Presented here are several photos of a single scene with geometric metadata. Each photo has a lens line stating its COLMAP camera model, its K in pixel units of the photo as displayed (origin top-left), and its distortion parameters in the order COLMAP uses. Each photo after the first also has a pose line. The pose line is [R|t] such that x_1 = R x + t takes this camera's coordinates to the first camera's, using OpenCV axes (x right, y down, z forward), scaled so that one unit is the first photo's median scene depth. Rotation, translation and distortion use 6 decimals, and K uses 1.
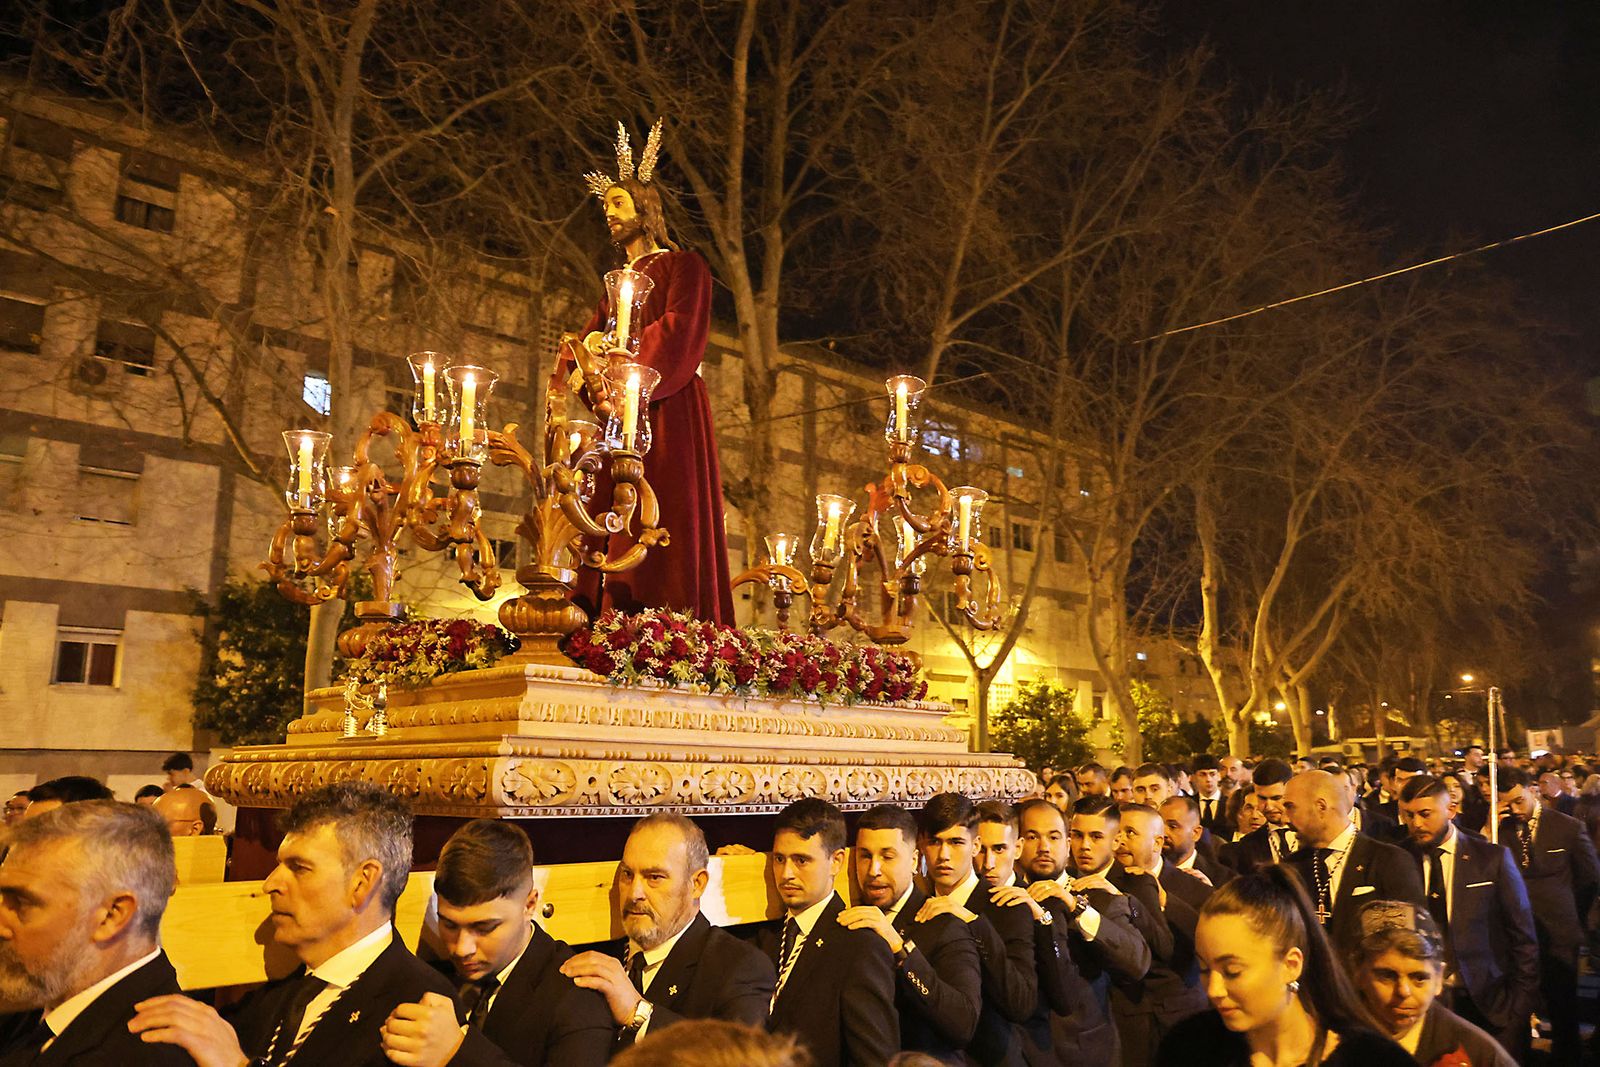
lens RADIAL K [[1110.6, 0, 803.1], [0, 1110.6, 547.5], [0, 0, 1]] dist [-0.089274, 0.063368]
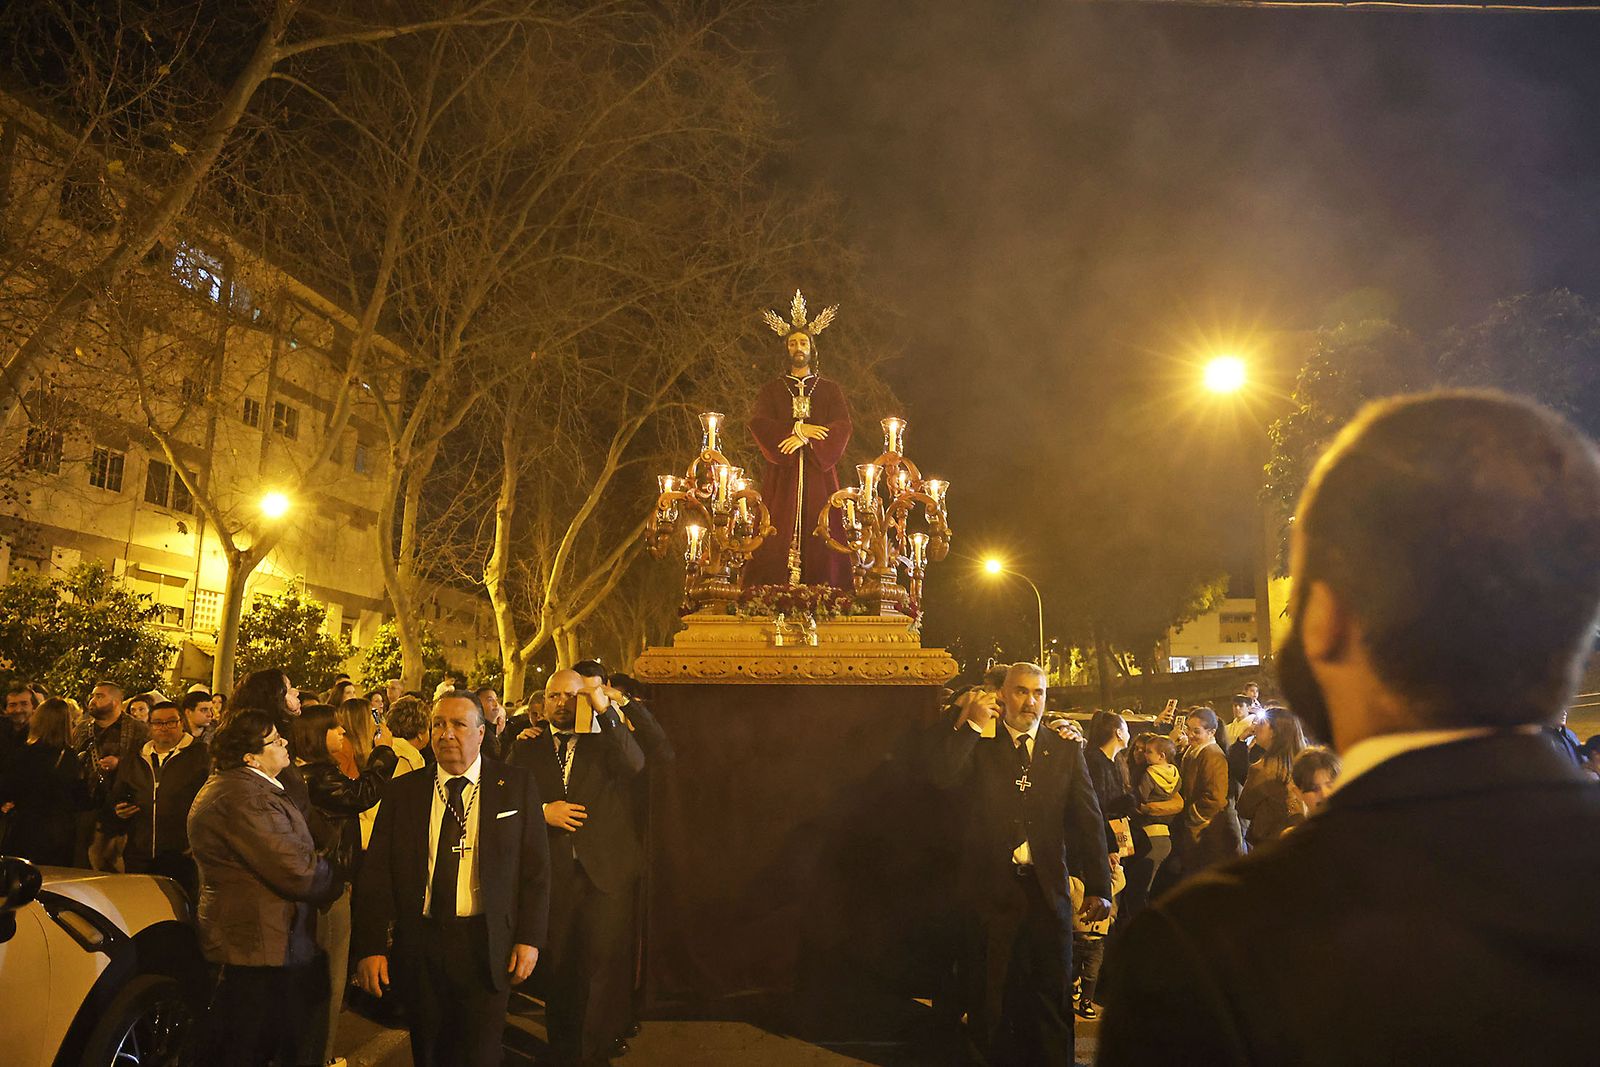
lens RADIAL K [[1114.1, 0, 807.6], [0, 1114.1, 543.5], [0, 0, 1]] dist [-0.088942, 0.066773]
pose [[0.767265, 0.130986, 0.627811, -0.001903], [-0.153742, 0.987943, -0.018231, 0.067035], [-0.622629, -0.082533, 0.778152, 0.239061]]
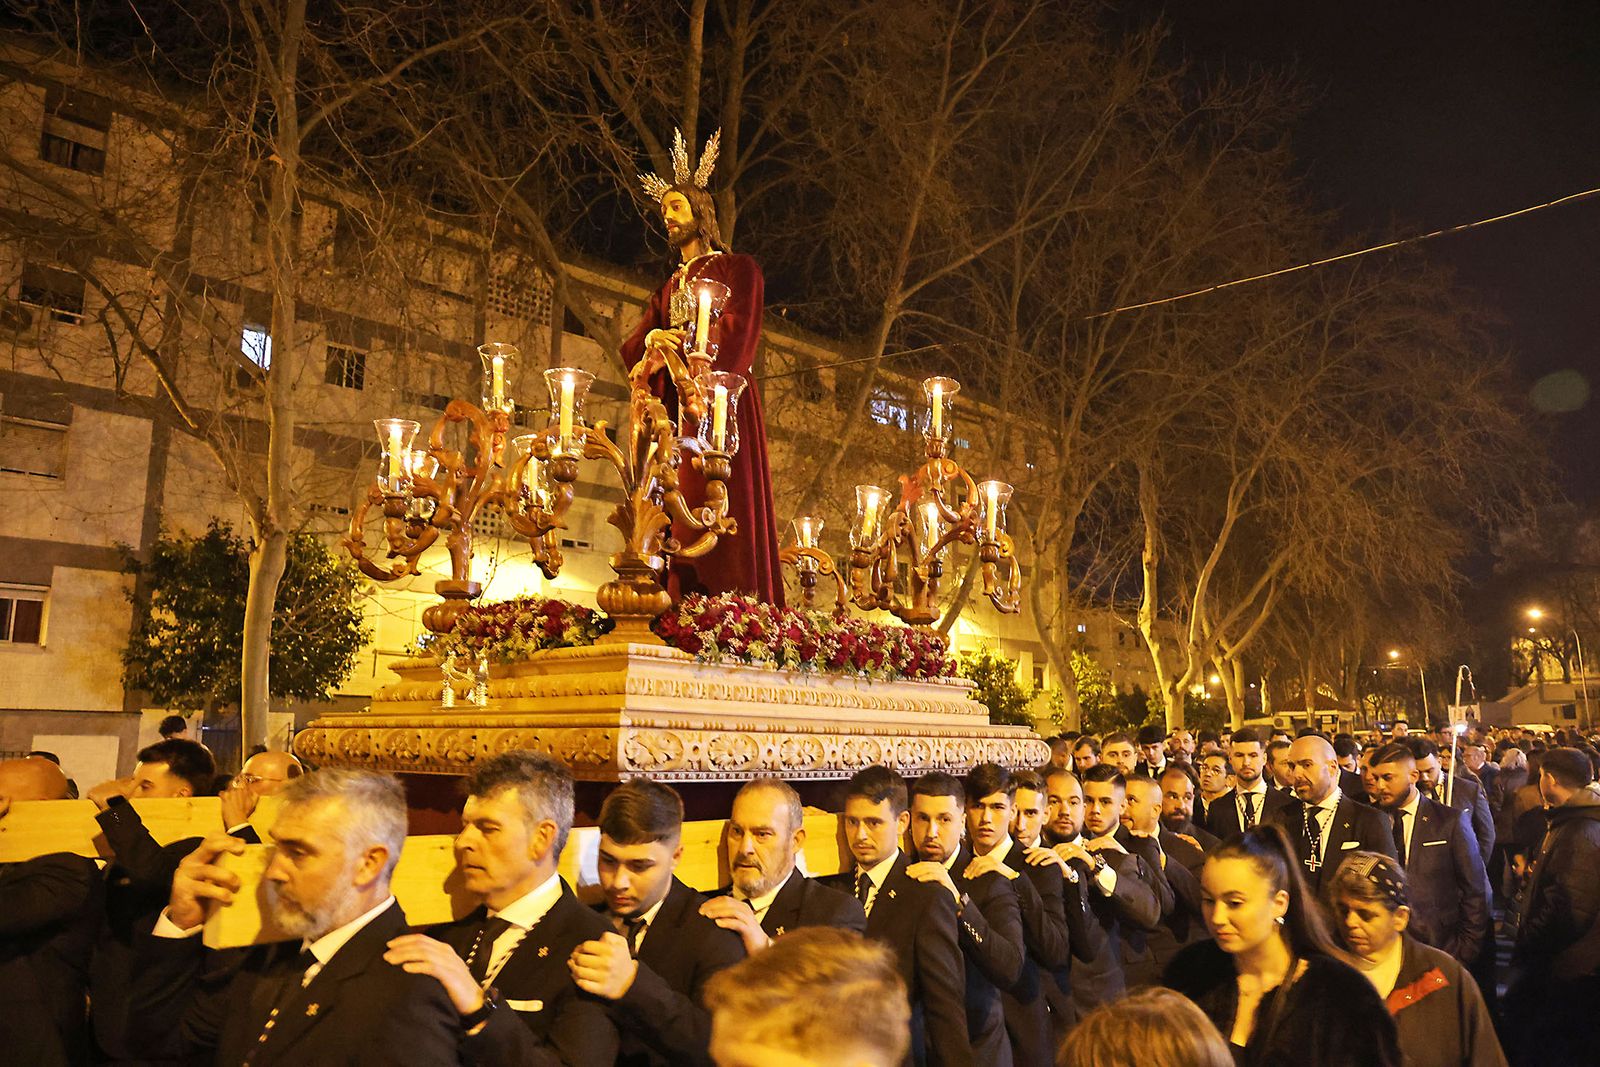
lens RADIAL K [[1114.1, 0, 807.6], [0, 1114.1, 543.5], [0, 0, 1]] dist [-0.088942, 0.066773]
pose [[0.998318, 0.018718, 0.054872, -0.004355], [-0.020154, 0.999466, 0.025724, -0.000847], [-0.054361, -0.026787, 0.998162, -0.003723]]
